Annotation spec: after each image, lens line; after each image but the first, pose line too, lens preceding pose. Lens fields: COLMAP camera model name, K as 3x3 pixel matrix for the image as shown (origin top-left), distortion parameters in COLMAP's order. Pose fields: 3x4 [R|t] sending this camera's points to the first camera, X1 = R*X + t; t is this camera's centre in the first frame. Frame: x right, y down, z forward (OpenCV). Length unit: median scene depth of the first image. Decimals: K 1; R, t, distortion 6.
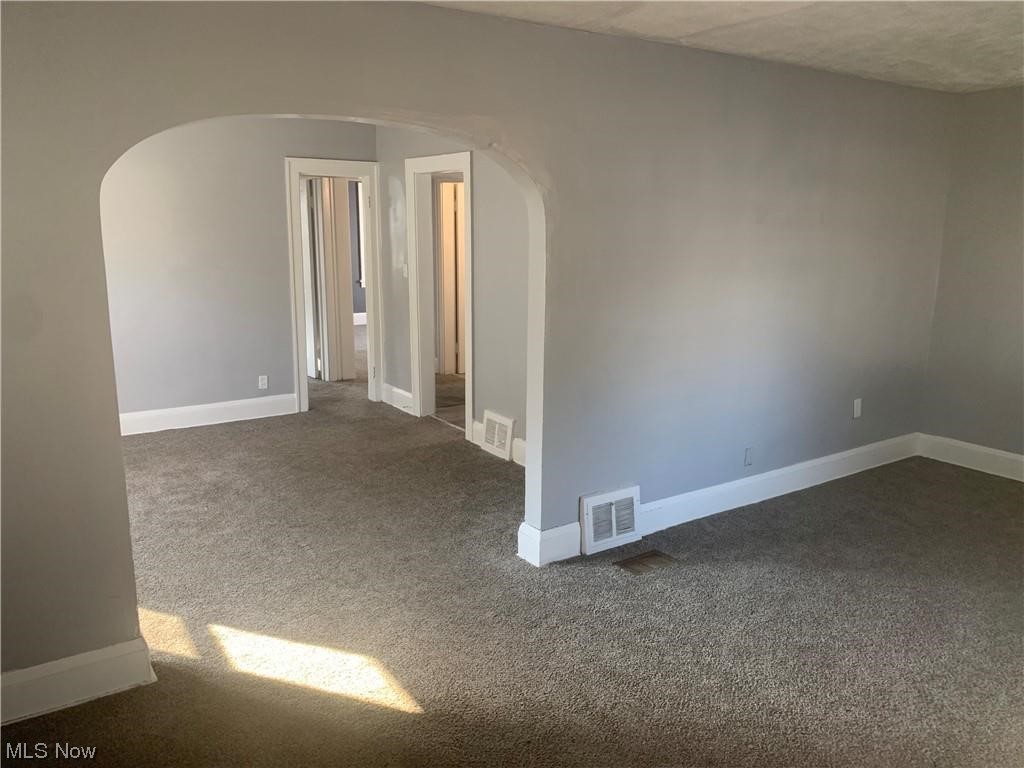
lens RADIAL K [[771.1, 0, 512.0], [0, 771.1, 384.0], [0, 0, 1]] dist [-0.111182, -0.001185]
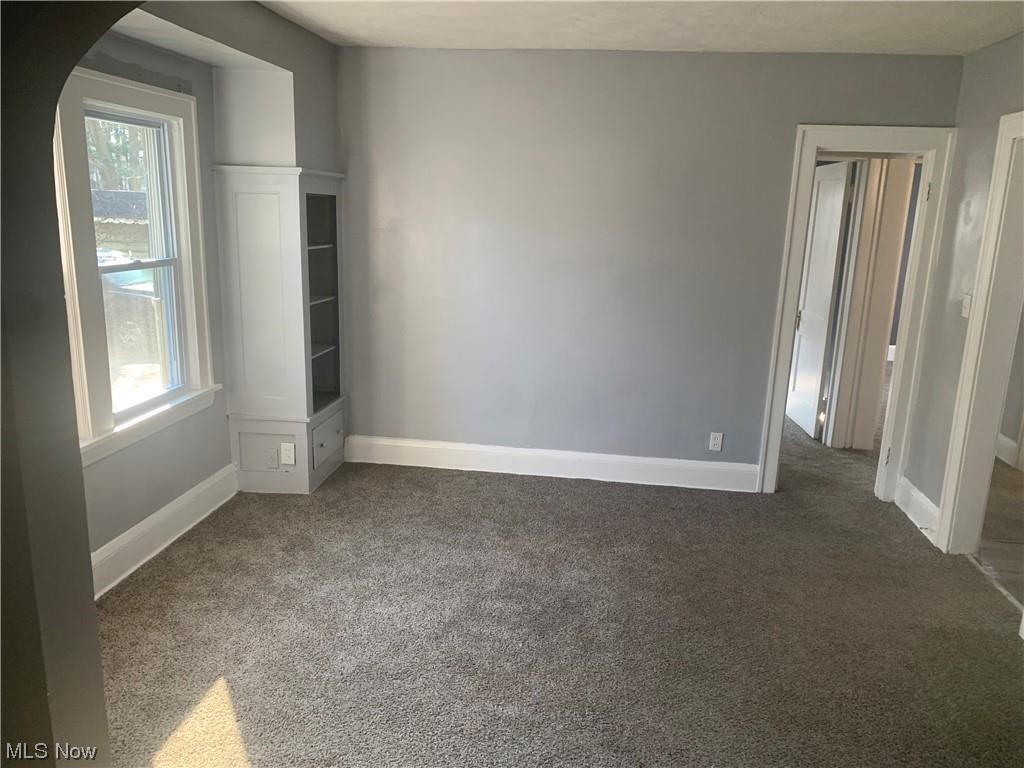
lens RADIAL K [[796.9, 0, 509.0], [0, 796.9, 396.5], [0, 0, 1]] dist [0.005520, 0.009273]
pose [[0.756019, 0.154719, -0.636001, -0.000014], [-0.152244, 0.986579, 0.059030, -0.059325], [0.636598, 0.052199, 0.769427, 0.288268]]
